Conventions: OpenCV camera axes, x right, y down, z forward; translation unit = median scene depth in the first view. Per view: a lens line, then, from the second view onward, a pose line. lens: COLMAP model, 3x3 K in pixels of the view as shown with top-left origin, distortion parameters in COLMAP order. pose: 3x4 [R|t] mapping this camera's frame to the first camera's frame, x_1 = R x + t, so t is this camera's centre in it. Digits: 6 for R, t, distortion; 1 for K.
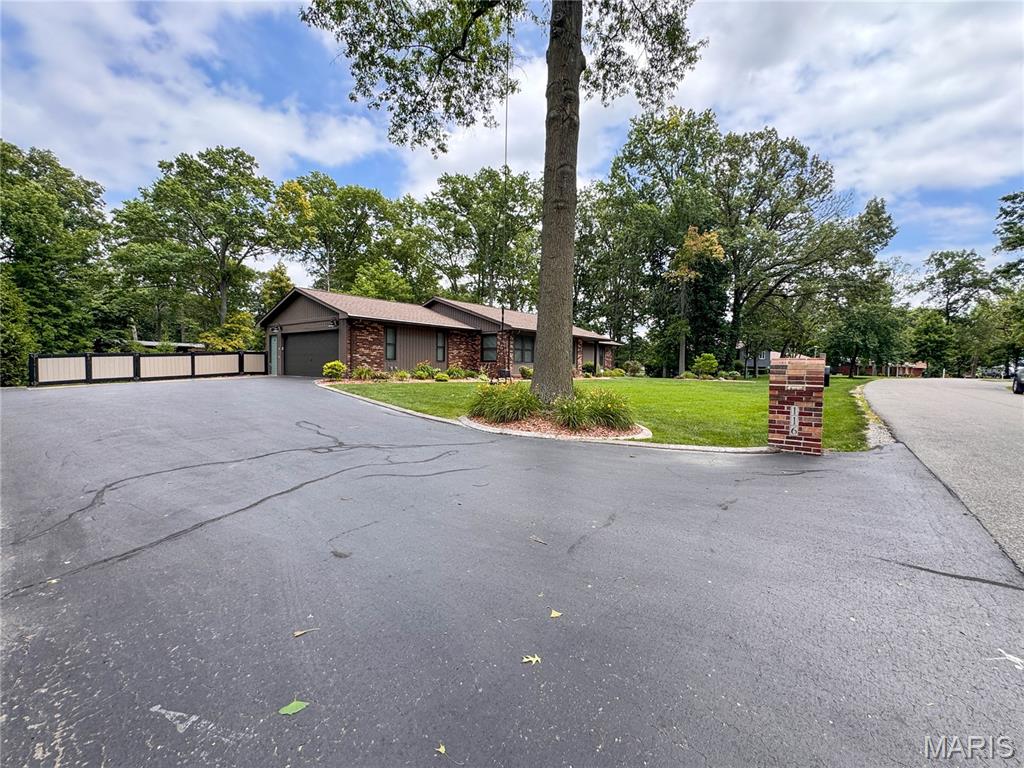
lens RADIAL K [[414.3, 0, 511.3], [0, 414.3, 380.0], [0, 0, 1]] dist [-0.001796, 0.000121]
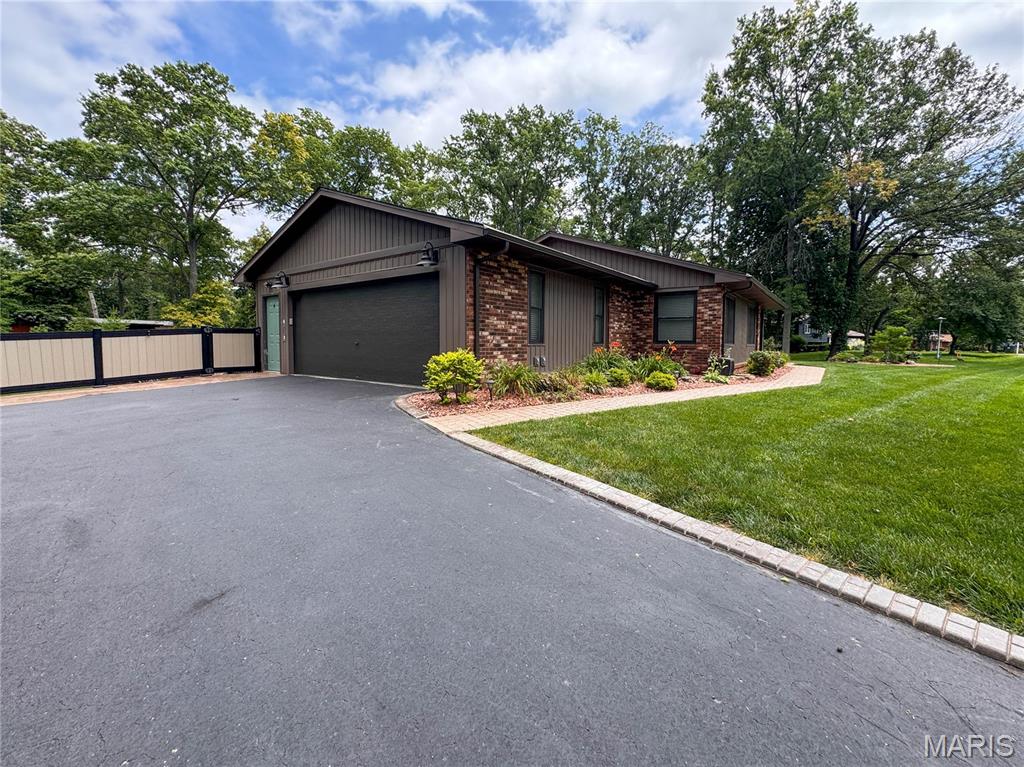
lens RADIAL K [[416.0, 0, 525.0], [0, 416.0, 364.6], [0, 0, 1]] dist [-0.002606, -0.000568]
pose [[0.998606, -0.012475, 0.051286, -0.115333], [0.011444, 0.999727, 0.020347, -0.011807], [-0.051526, -0.019732, 0.998477, 0.187605]]
